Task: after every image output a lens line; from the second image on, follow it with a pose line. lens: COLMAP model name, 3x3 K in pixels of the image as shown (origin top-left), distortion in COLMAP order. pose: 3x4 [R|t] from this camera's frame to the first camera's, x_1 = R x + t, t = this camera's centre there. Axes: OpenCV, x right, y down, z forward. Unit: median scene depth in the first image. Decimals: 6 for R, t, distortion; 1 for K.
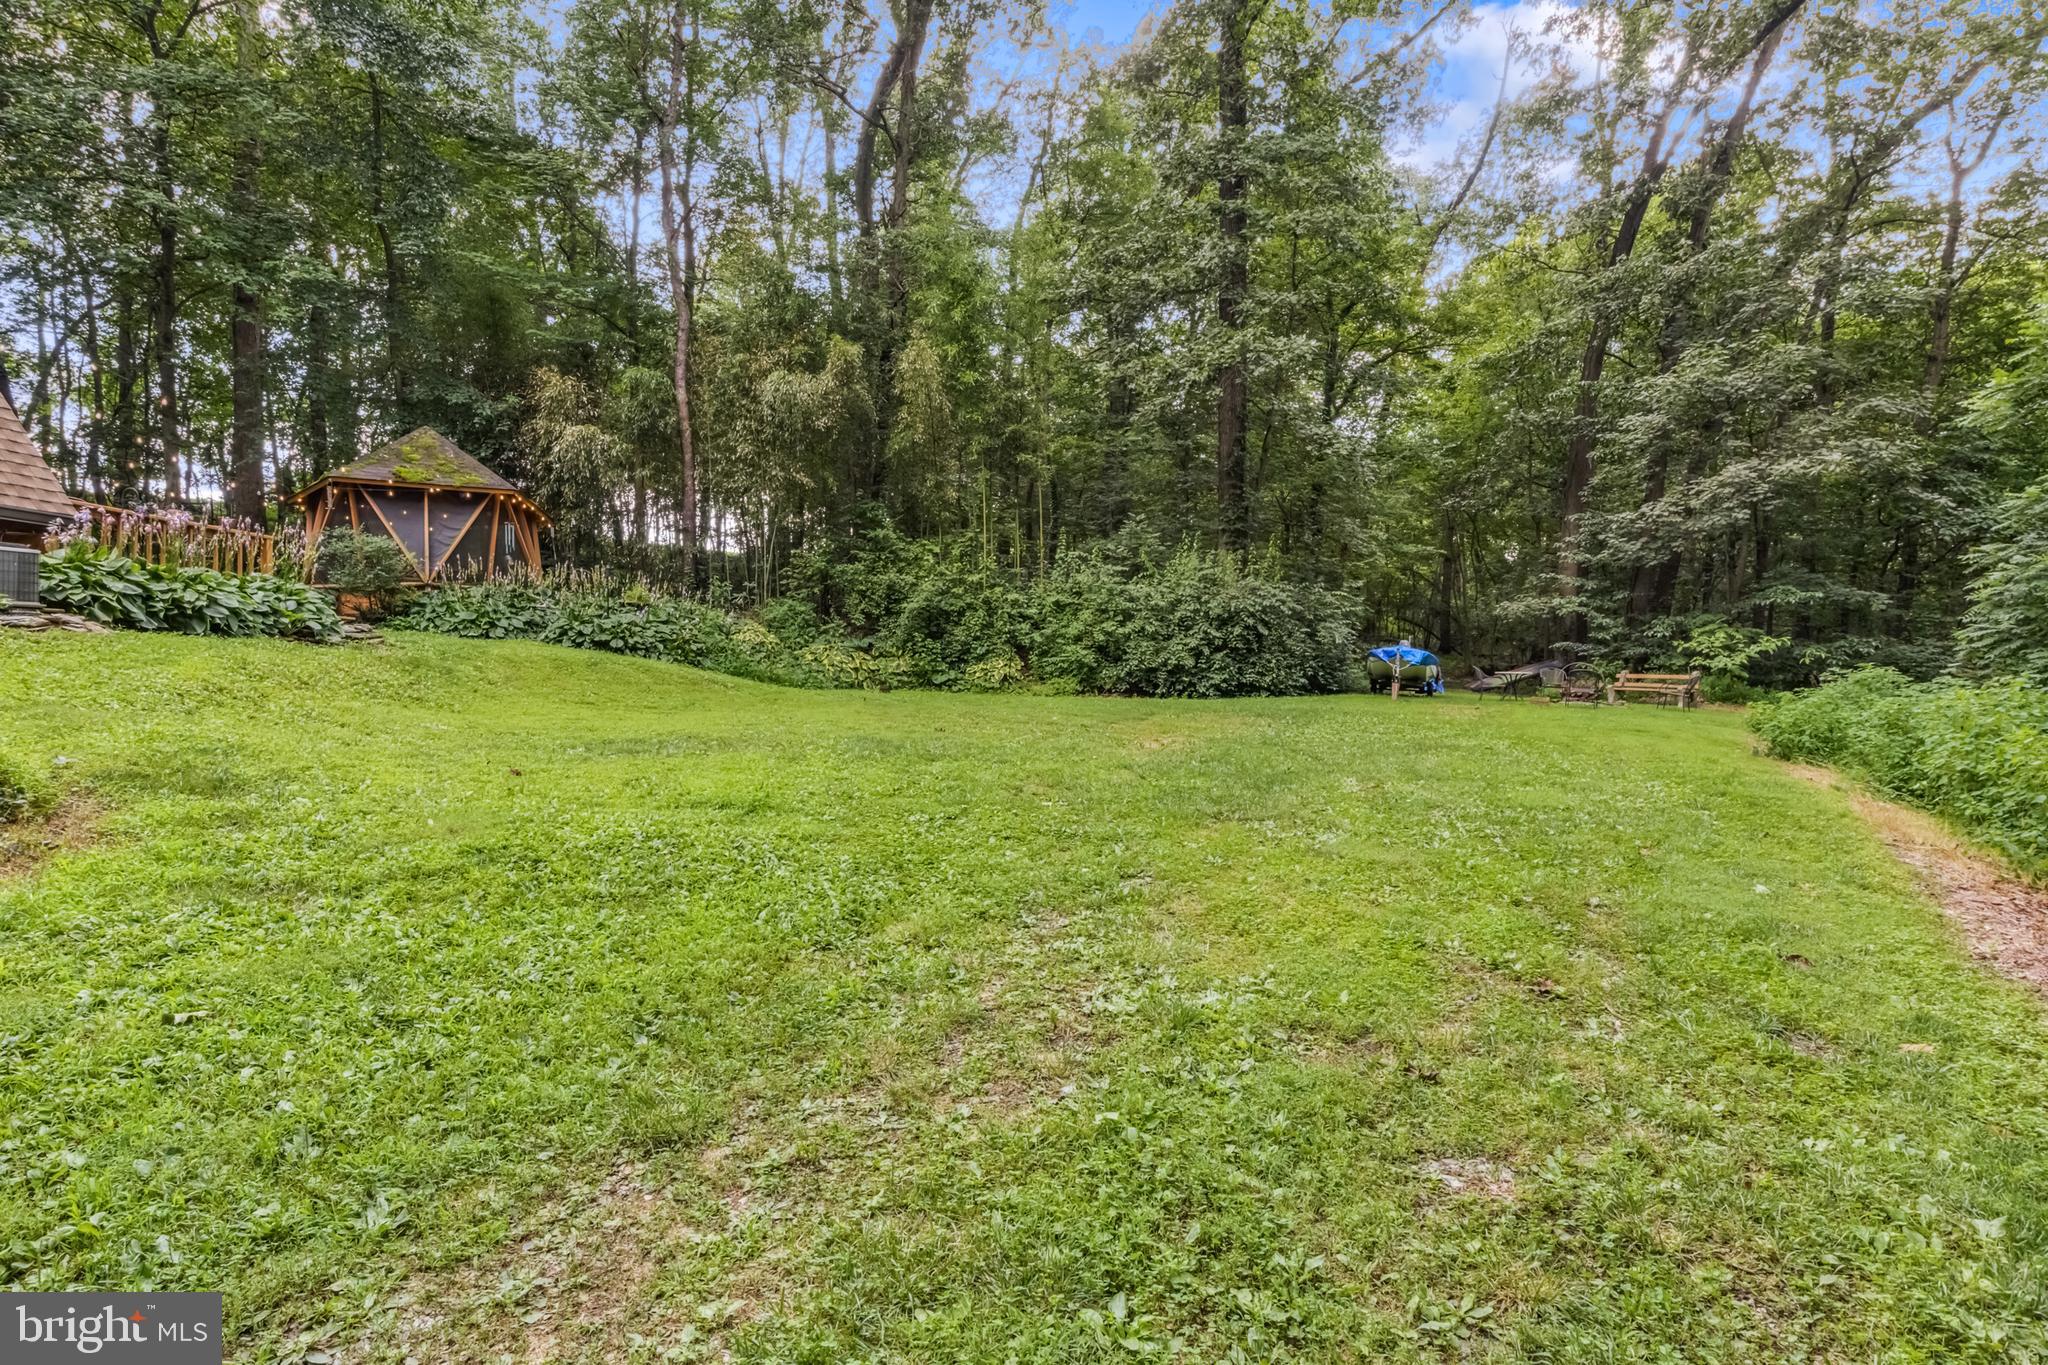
lens RADIAL K [[1038.6, 0, 1018.8], [0, 1038.6, 680.0], [0, 0, 1]] dist [-0.004222, -0.000147]
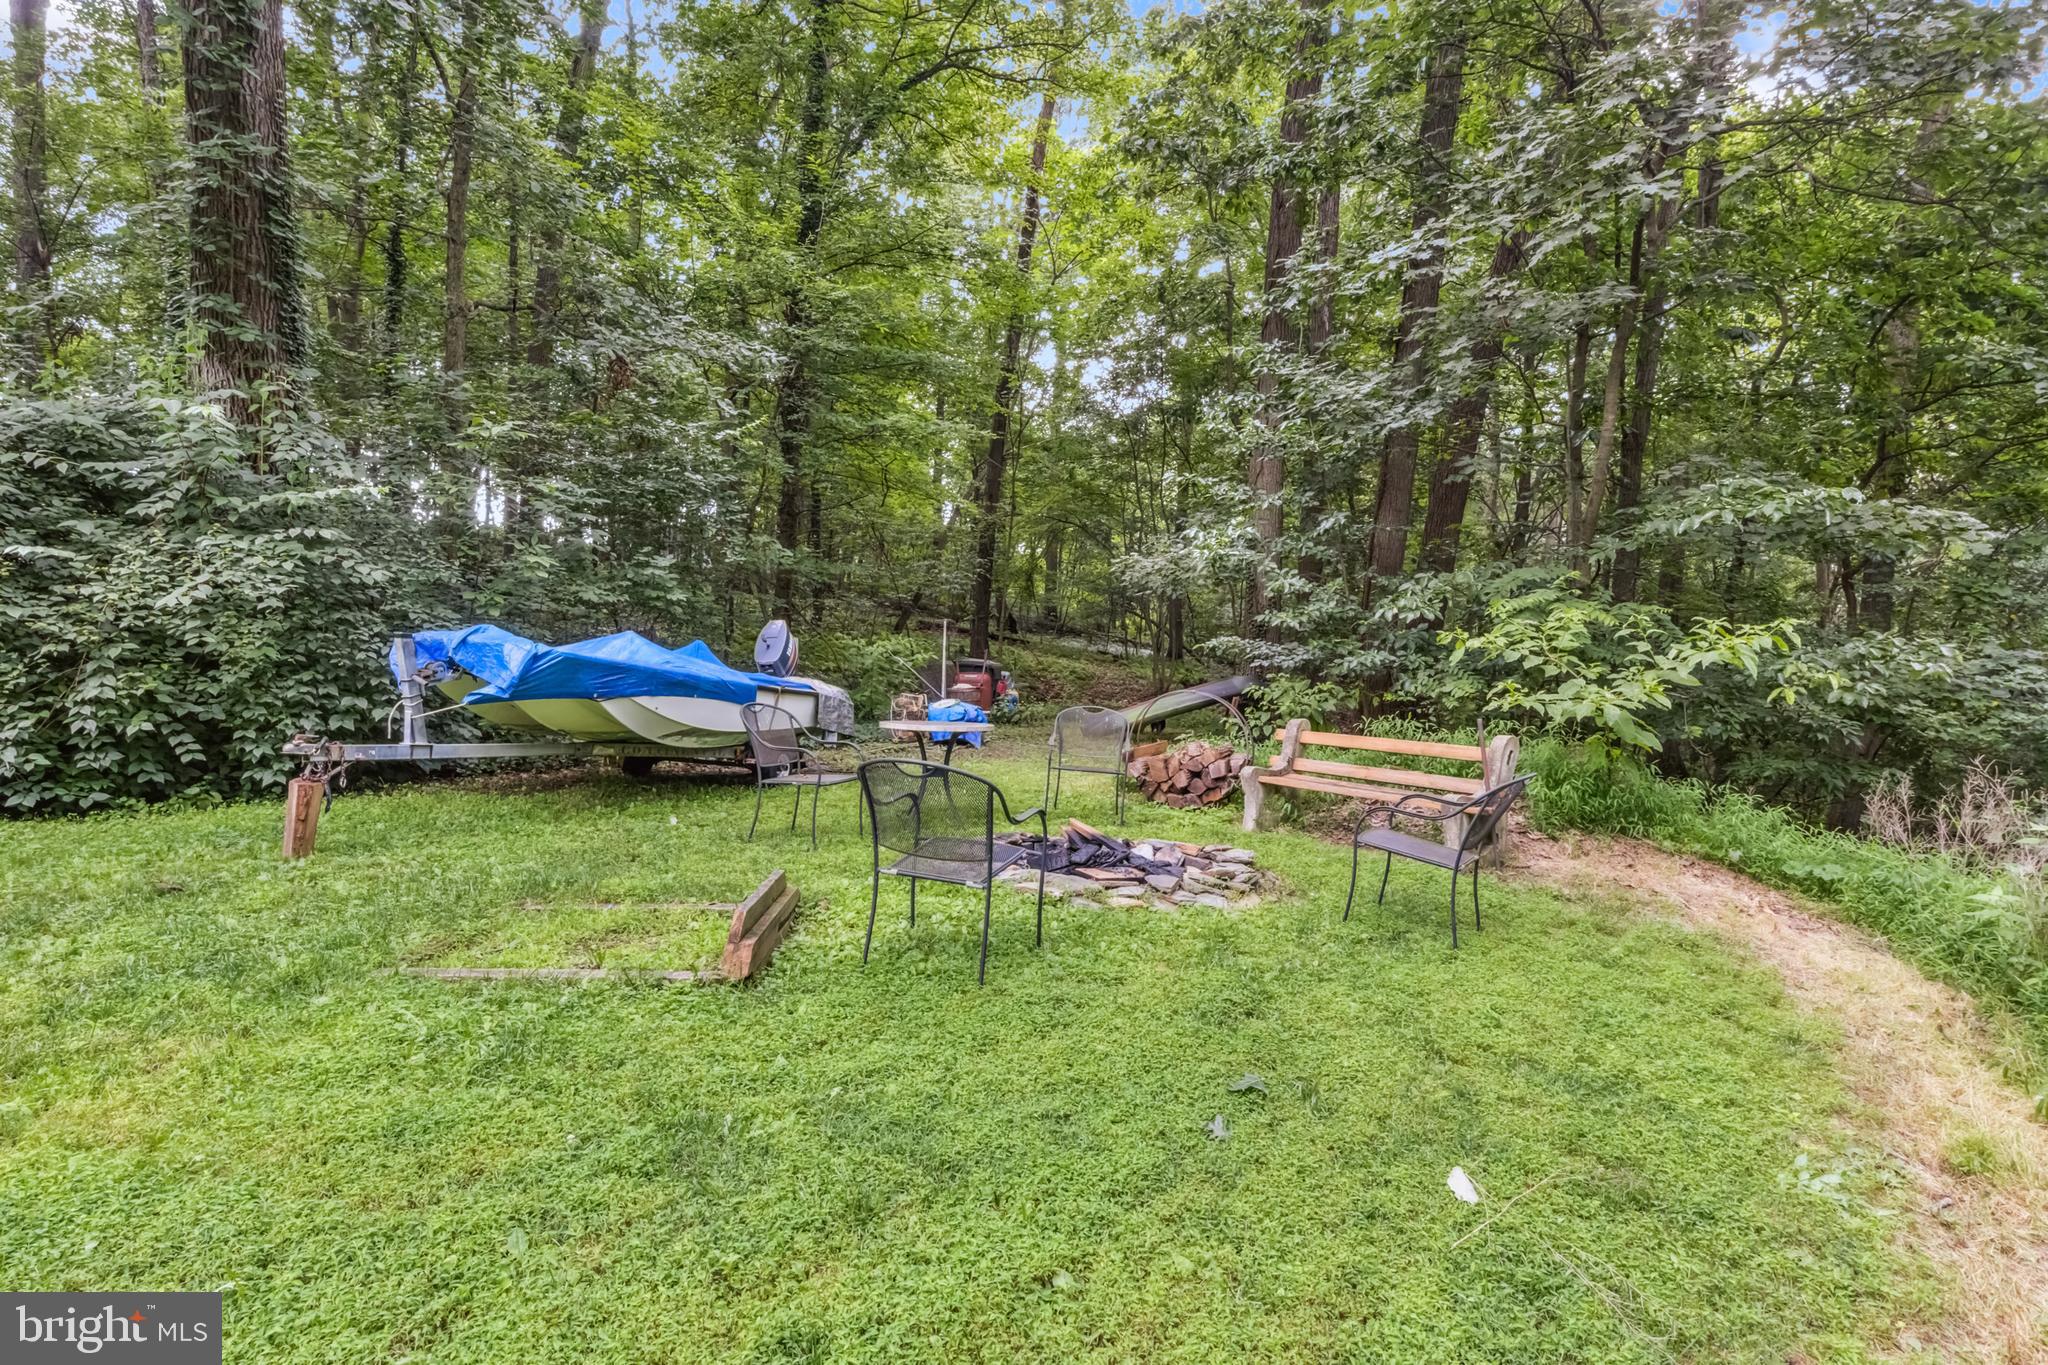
lens RADIAL K [[1038.6, 0, 1028.2], [0, 1038.6, 679.8], [0, 0, 1]] dist [-0.004222, -0.000147]
pose [[0.988945, -0.002837, 0.148255, 0.462635], [0.003043, 0.999995, -0.001162, -0.022997], [-0.148250, 0.001600, 0.988949, 0.707954]]
